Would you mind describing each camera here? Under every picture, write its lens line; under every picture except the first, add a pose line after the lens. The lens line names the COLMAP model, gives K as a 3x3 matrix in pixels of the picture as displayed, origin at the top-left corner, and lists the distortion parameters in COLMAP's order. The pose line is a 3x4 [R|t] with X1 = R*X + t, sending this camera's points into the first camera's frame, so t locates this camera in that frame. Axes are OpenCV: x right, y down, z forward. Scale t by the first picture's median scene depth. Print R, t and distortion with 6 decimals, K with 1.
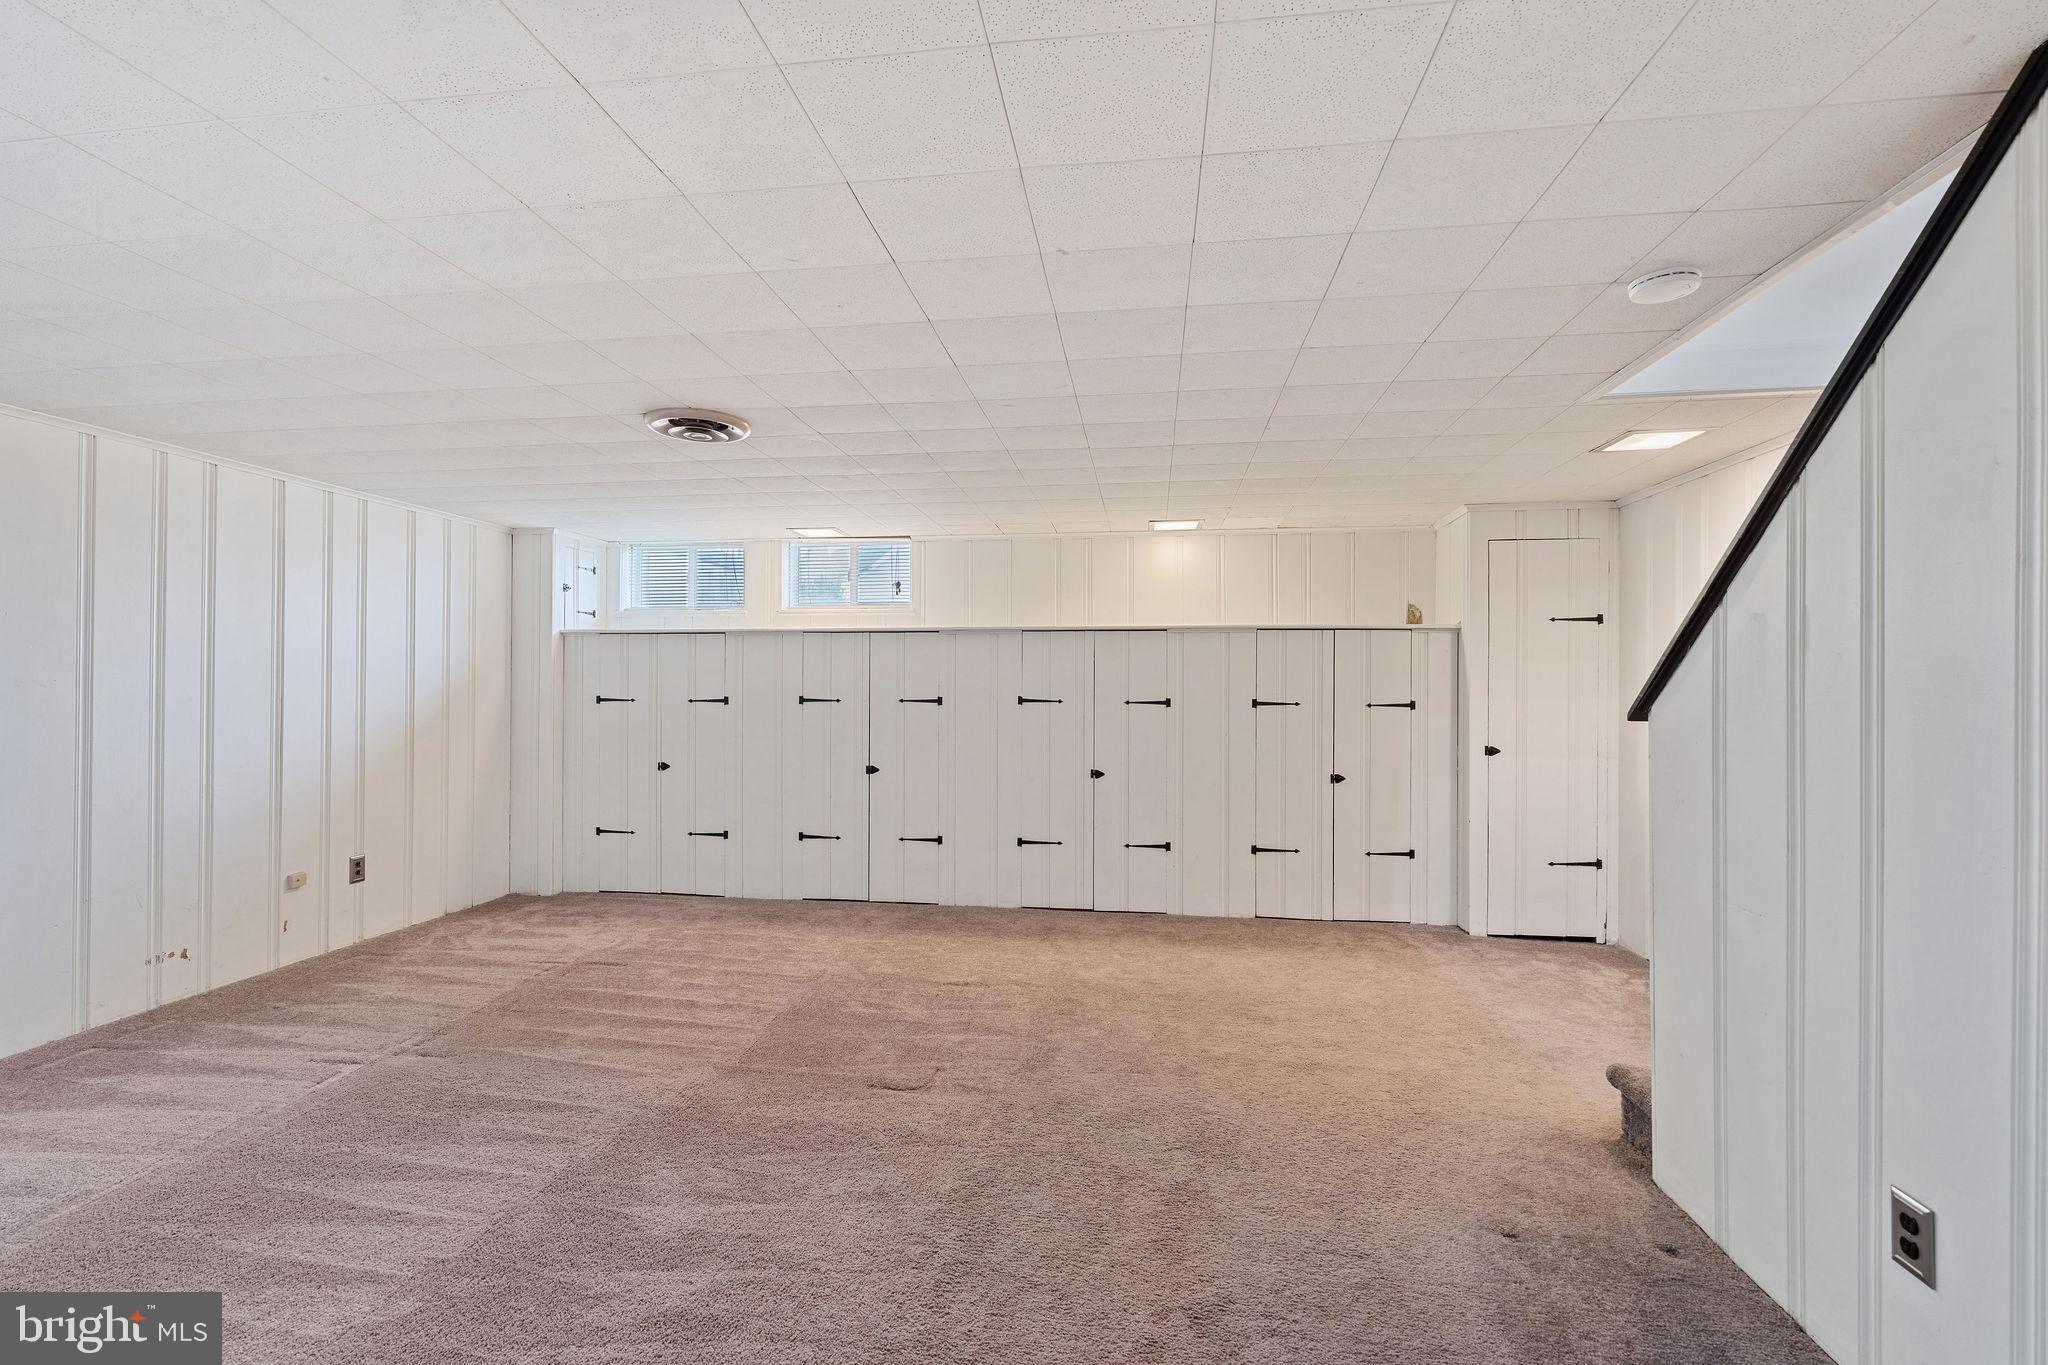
lens RADIAL K [[941.4, 0, 1022.8], [0, 941.4, 682.0], [0, 0, 1]] dist [-0.006154, 0.003015]
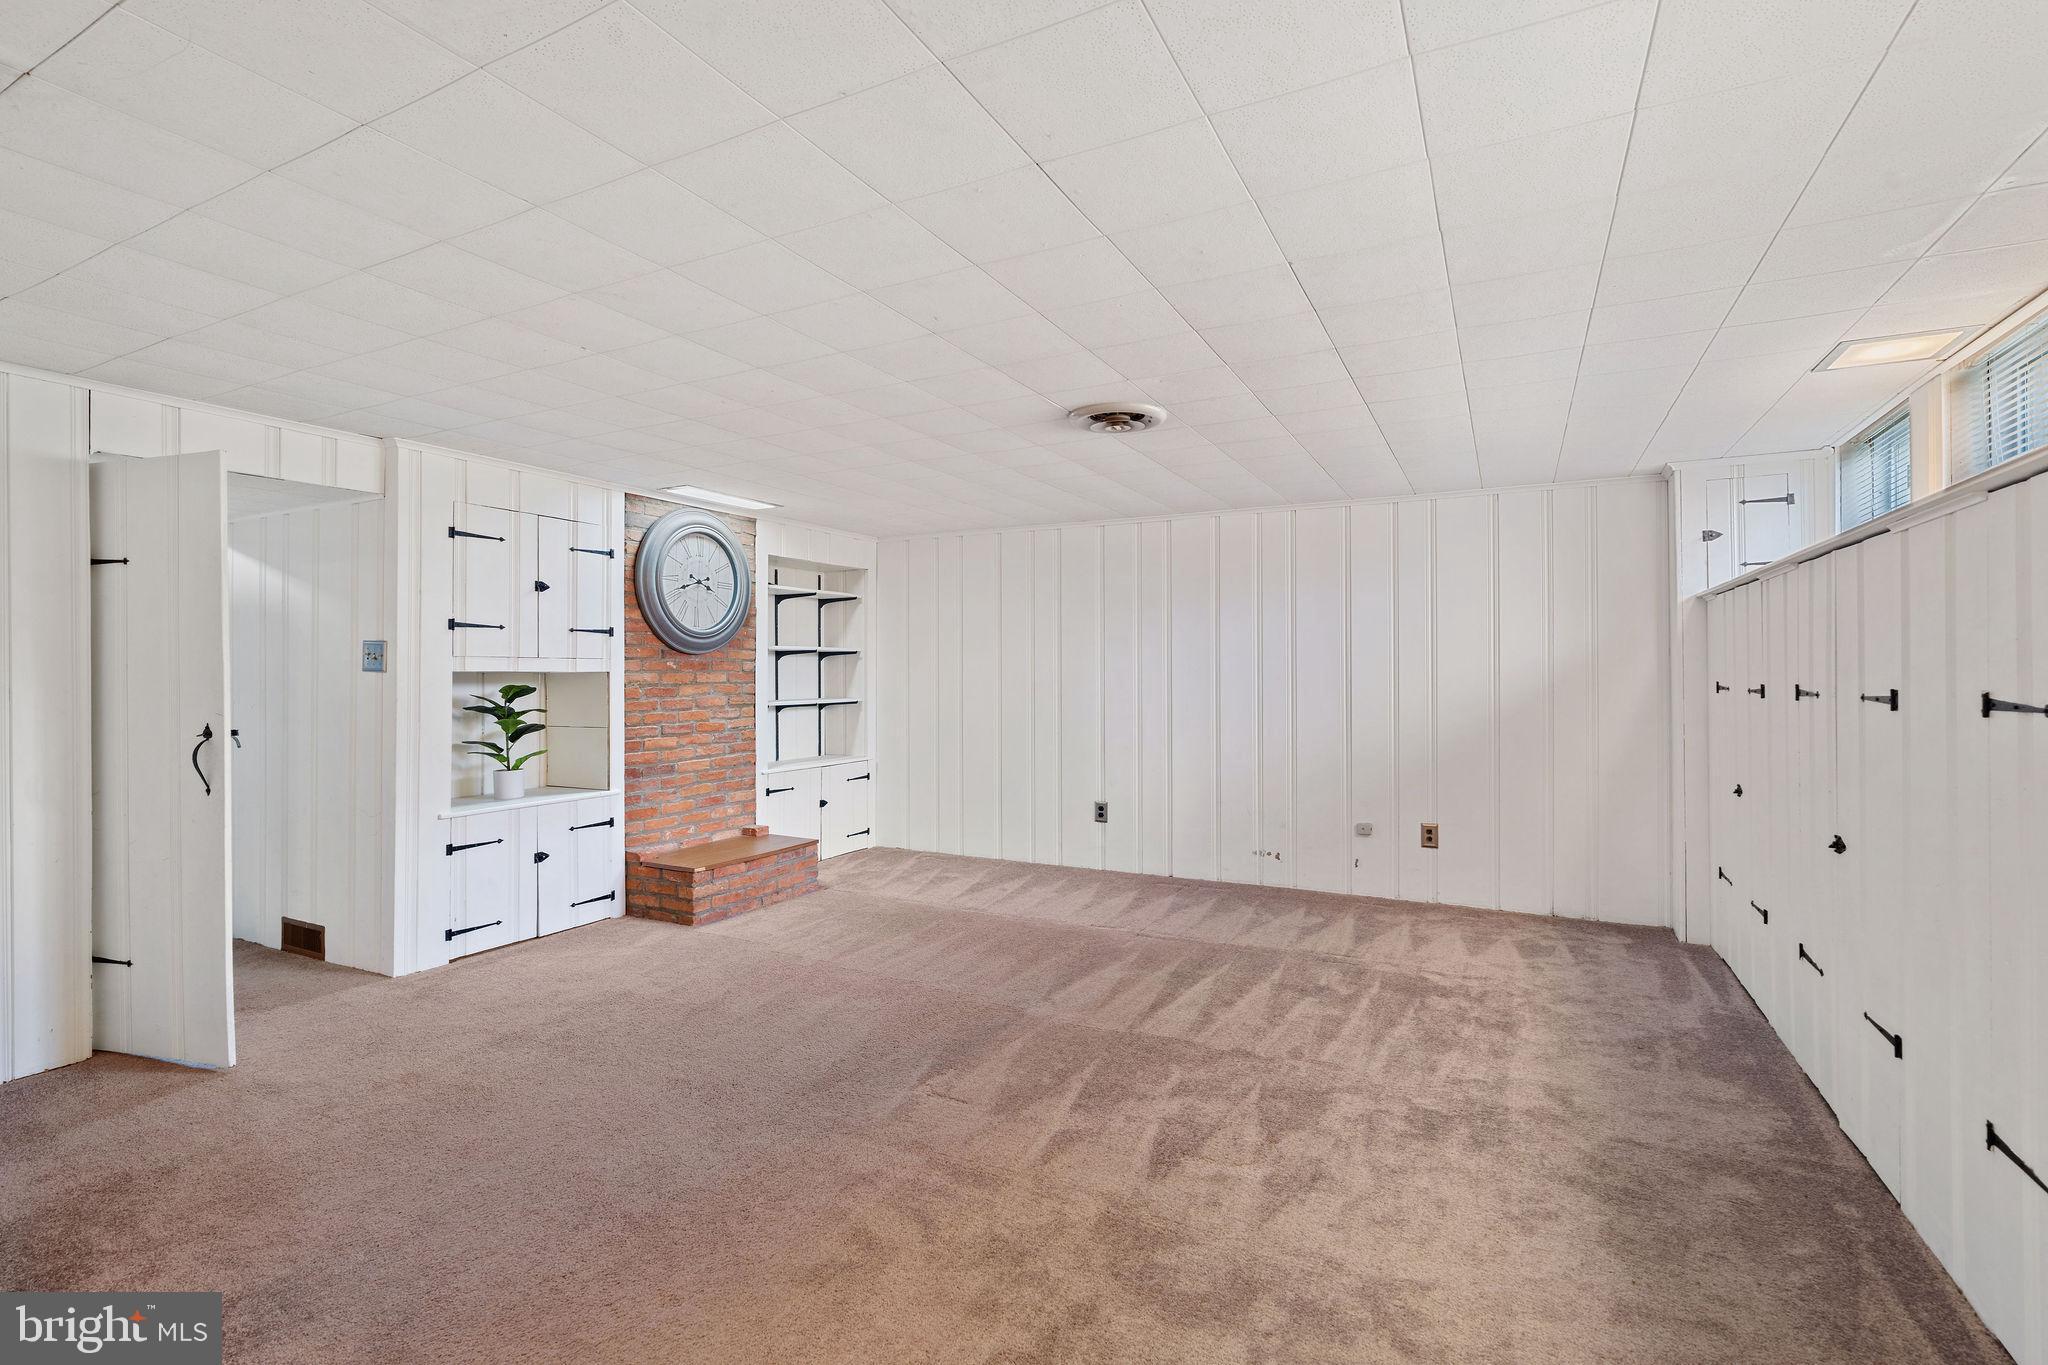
lens RADIAL K [[941.4, 0, 1030.7], [0, 941.4, 674.8], [0, 0, 1]] dist [-0.006154, 0.003015]
pose [[-0.343175, -0.001256, -0.939271, 0.548239], [0.004592, 0.999985, -0.003015, 0.012978], [0.939260, -0.005348, -0.343164, 1.052056]]
